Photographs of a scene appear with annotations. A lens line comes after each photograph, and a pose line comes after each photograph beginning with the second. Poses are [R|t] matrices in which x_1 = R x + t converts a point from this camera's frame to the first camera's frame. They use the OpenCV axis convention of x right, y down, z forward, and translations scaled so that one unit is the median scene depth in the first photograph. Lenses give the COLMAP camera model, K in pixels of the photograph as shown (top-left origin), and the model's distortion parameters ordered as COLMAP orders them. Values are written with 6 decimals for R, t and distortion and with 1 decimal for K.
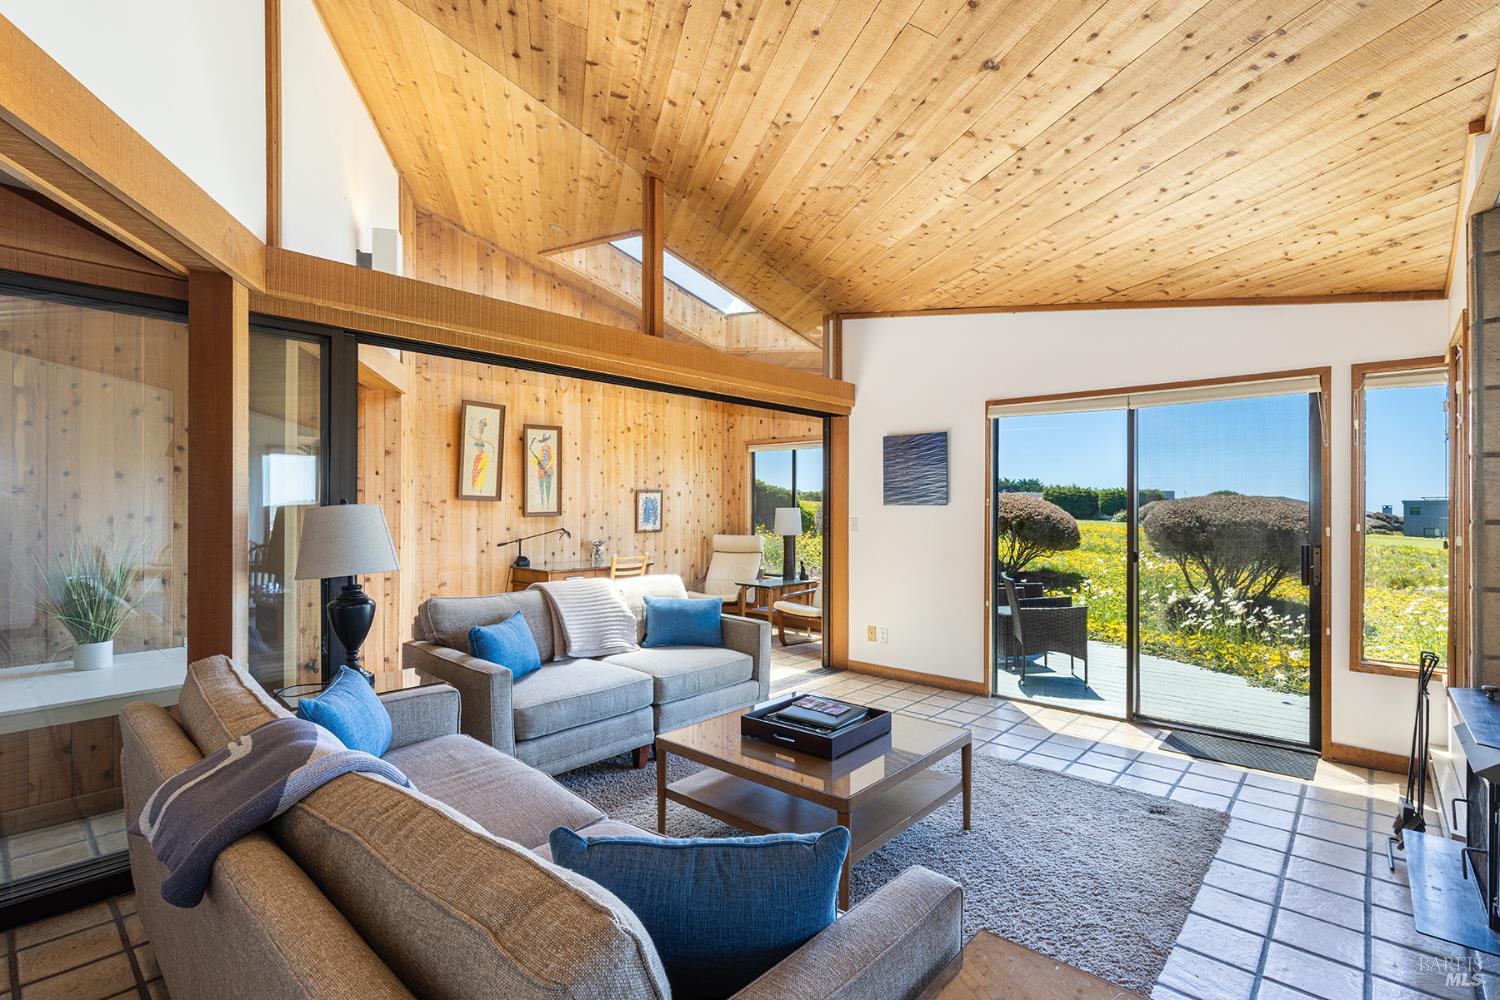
lens RADIAL K [[697.4, 0, 759.2], [0, 697.4, 503.2], [0, 0, 1]] dist [-0.002290, -0.000276]
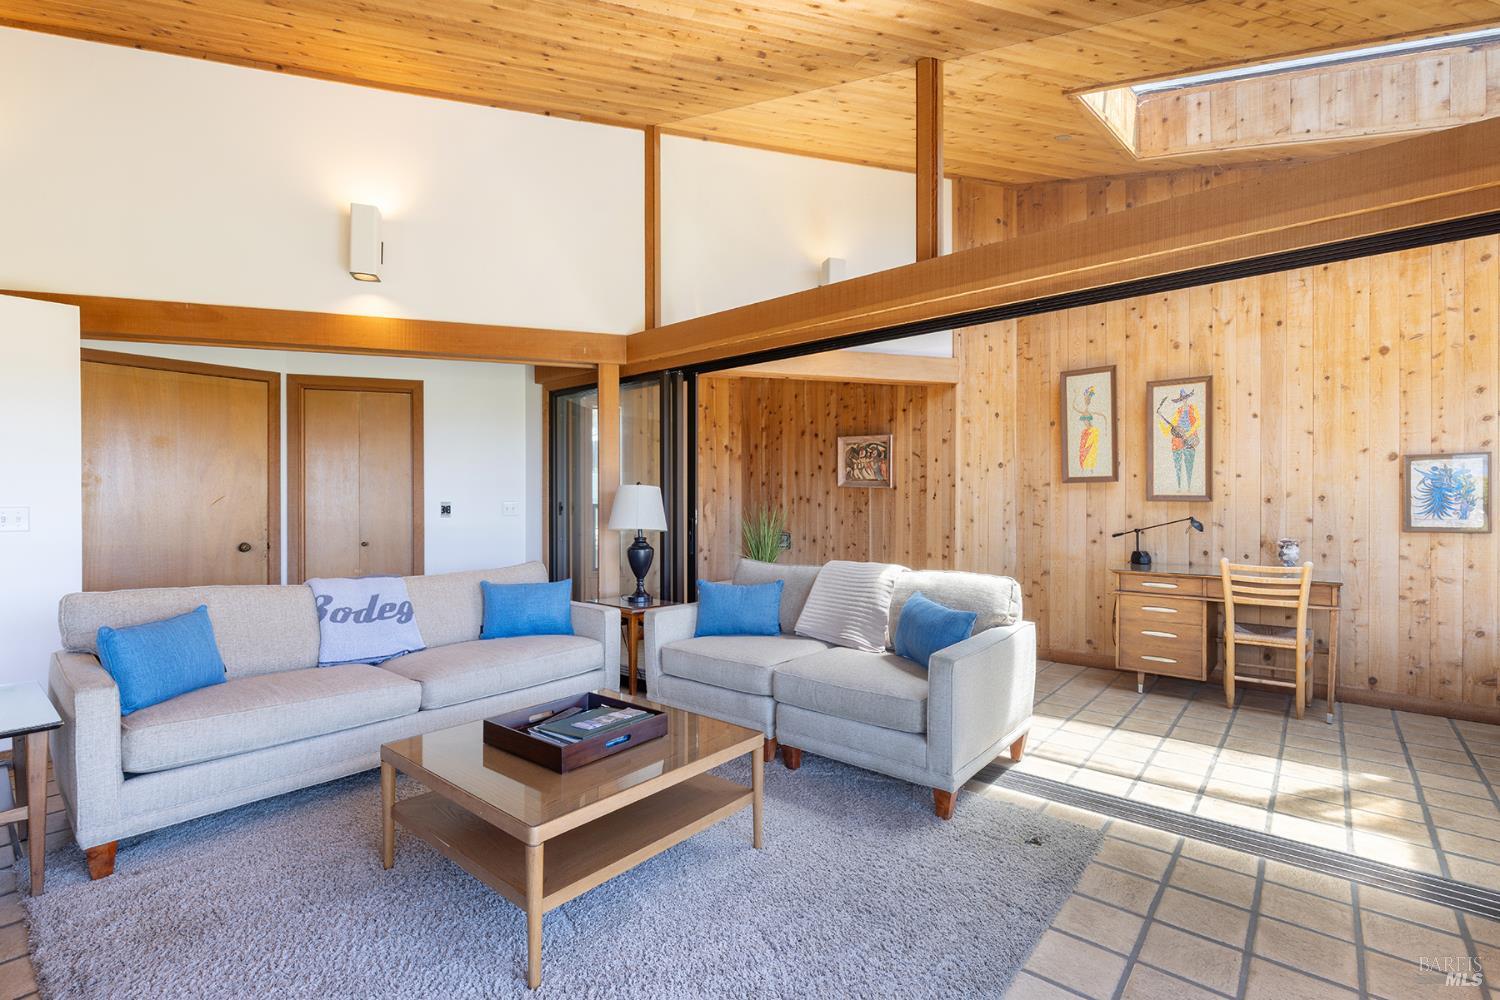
lens RADIAL K [[679.4, 0, 749.8], [0, 679.4, 500.2], [0, 0, 1]] dist [0.009146, -0.001213]
pose [[0.022507, -0.004052, -0.999738, 0.465979], [0.006679, 0.999970, -0.003902, 0.020218], [0.999724, -0.006589, 0.022533, 0.597609]]
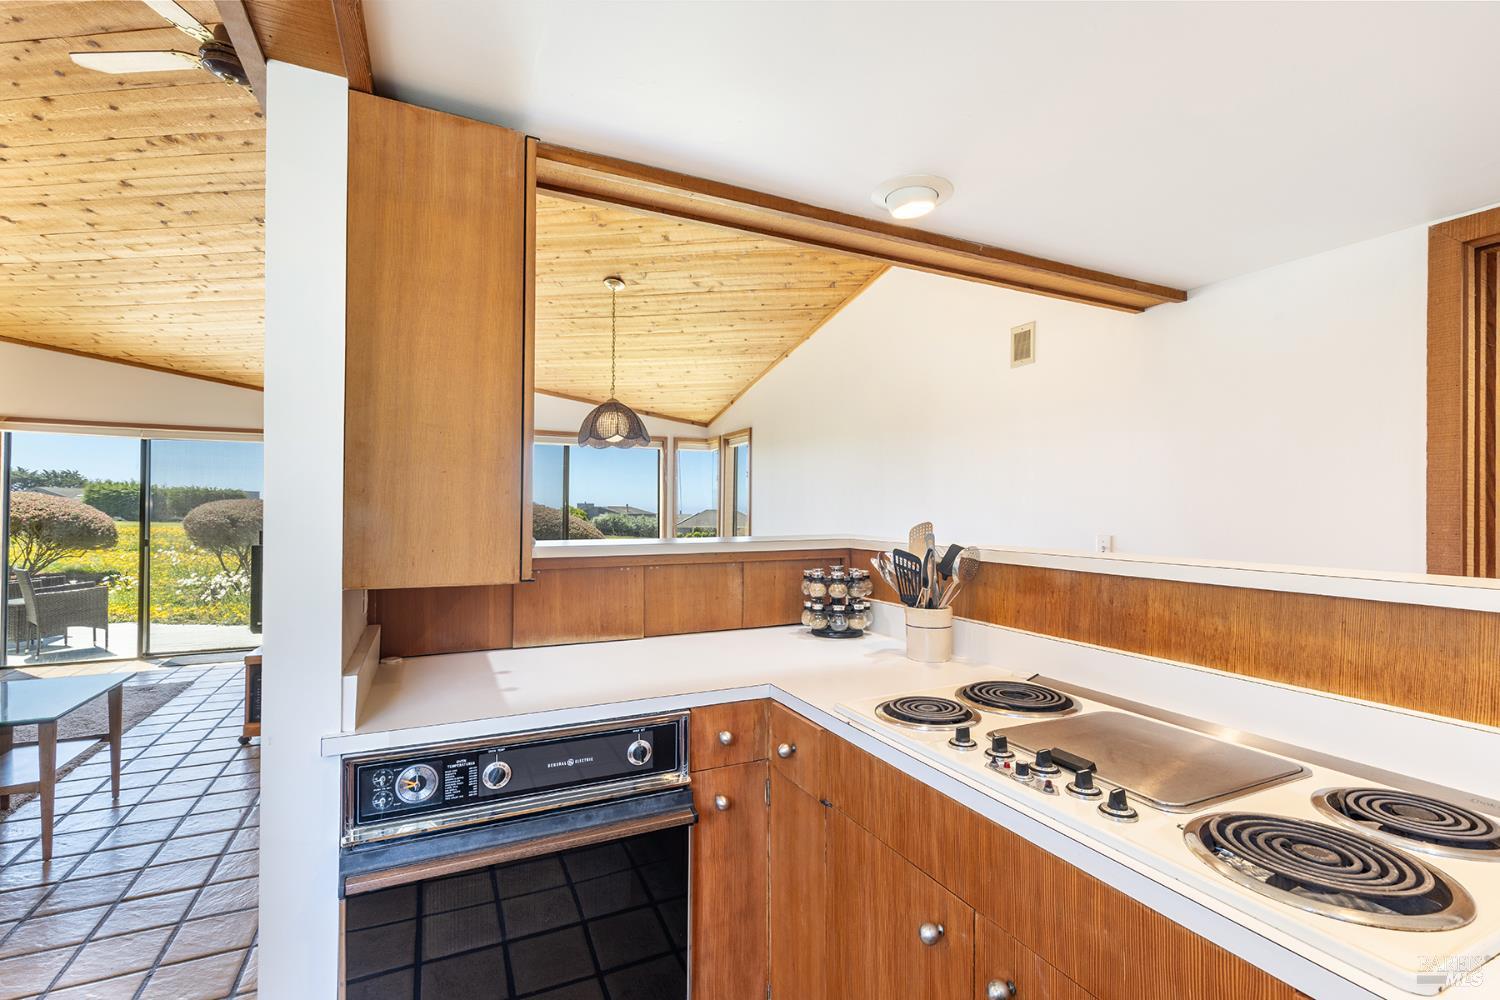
lens RADIAL K [[679.4, 0, 761.3], [0, 679.4, 506.5], [0, 0, 1]] dist [0.009146, -0.001213]
pose [[0.395383, 0.007006, 0.918490, -0.192426], [-0.009918, 0.999945, -0.003358, -0.004317], [-0.918463, -0.007782, 0.395431, -0.548276]]
